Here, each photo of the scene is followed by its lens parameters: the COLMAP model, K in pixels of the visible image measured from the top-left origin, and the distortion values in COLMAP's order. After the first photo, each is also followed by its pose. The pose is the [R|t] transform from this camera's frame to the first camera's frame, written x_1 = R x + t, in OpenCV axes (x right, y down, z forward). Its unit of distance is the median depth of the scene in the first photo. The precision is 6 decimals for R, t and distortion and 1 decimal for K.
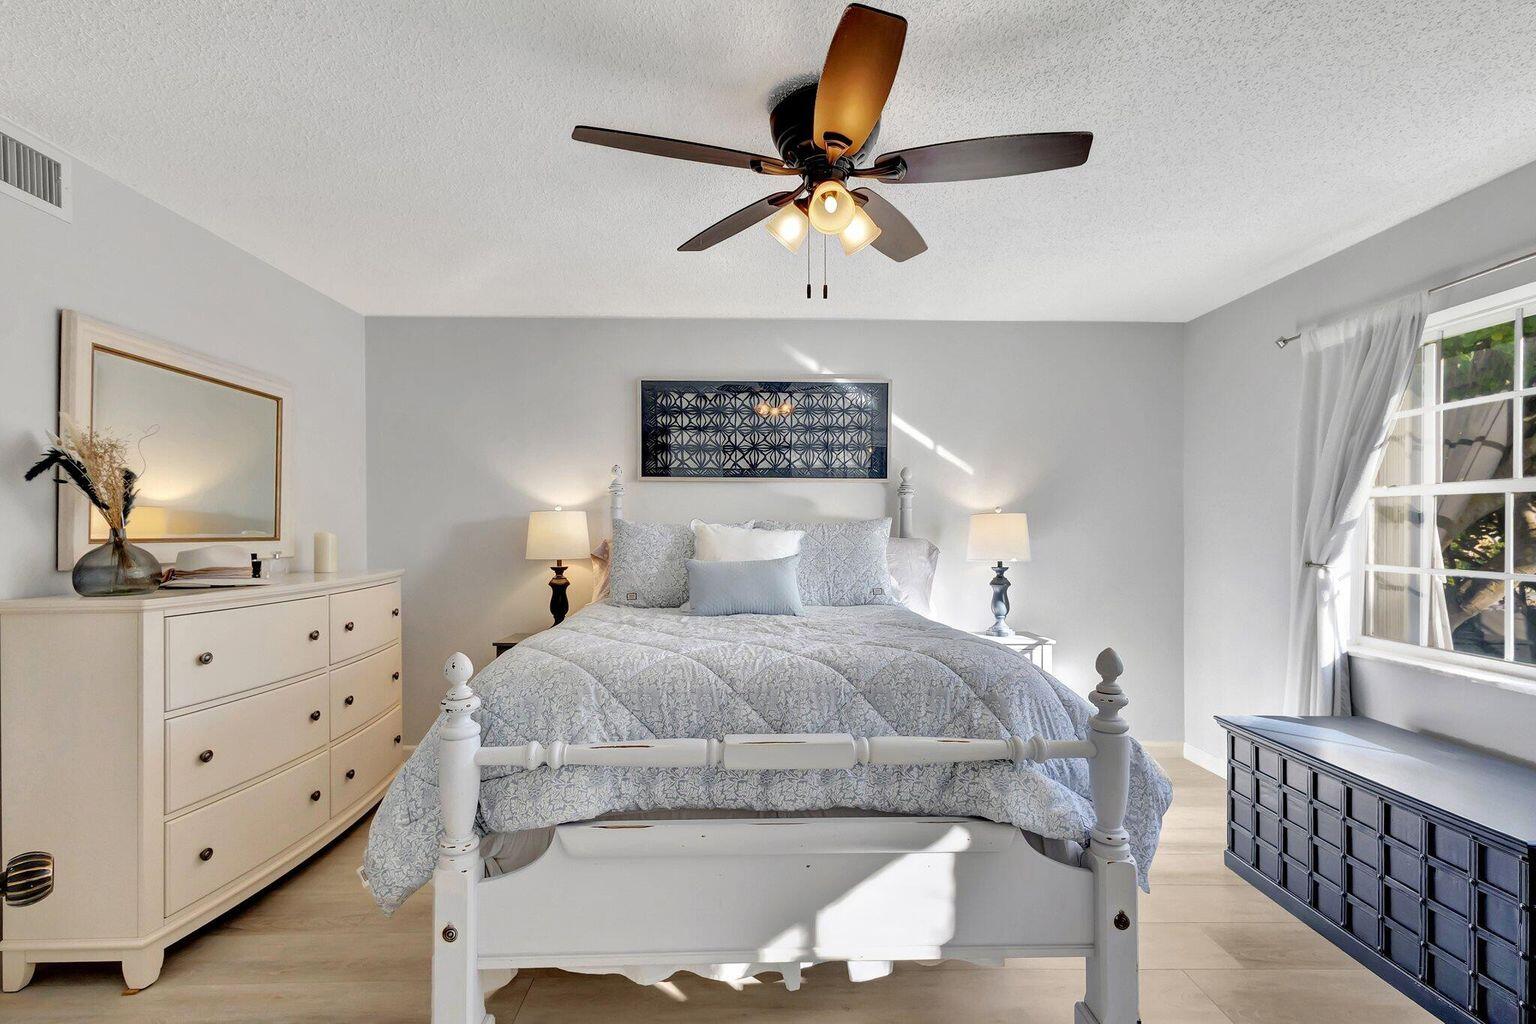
lens RADIAL K [[718.3, 0, 763.7], [0, 718.3, 517.1], [0, 0, 1]] dist [0.011917, -0.000131]
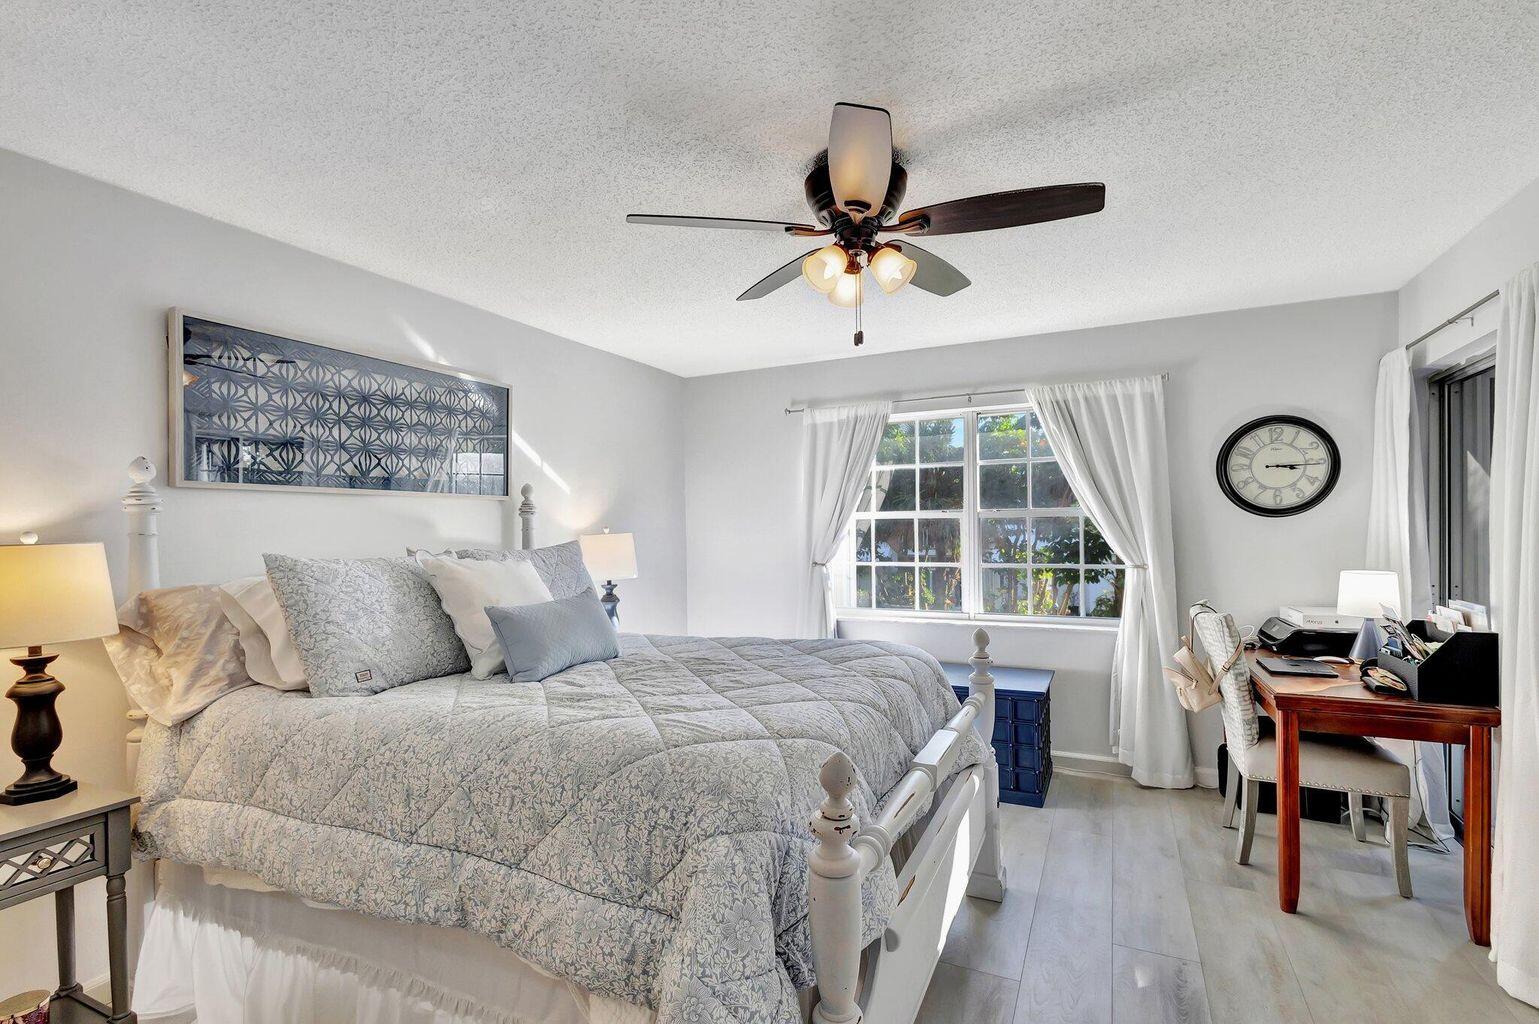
lens RADIAL K [[711.4, 0, 767.0], [0, 711.4, 522.3], [0, 0, 1]] dist [0.013722, -0.000369]
pose [[0.464253, -0.003879, 0.885694, -0.463371], [0.010169, 0.999948, -0.000951, -0.017071], [-0.885644, 0.009448, 0.464268, 0.310301]]
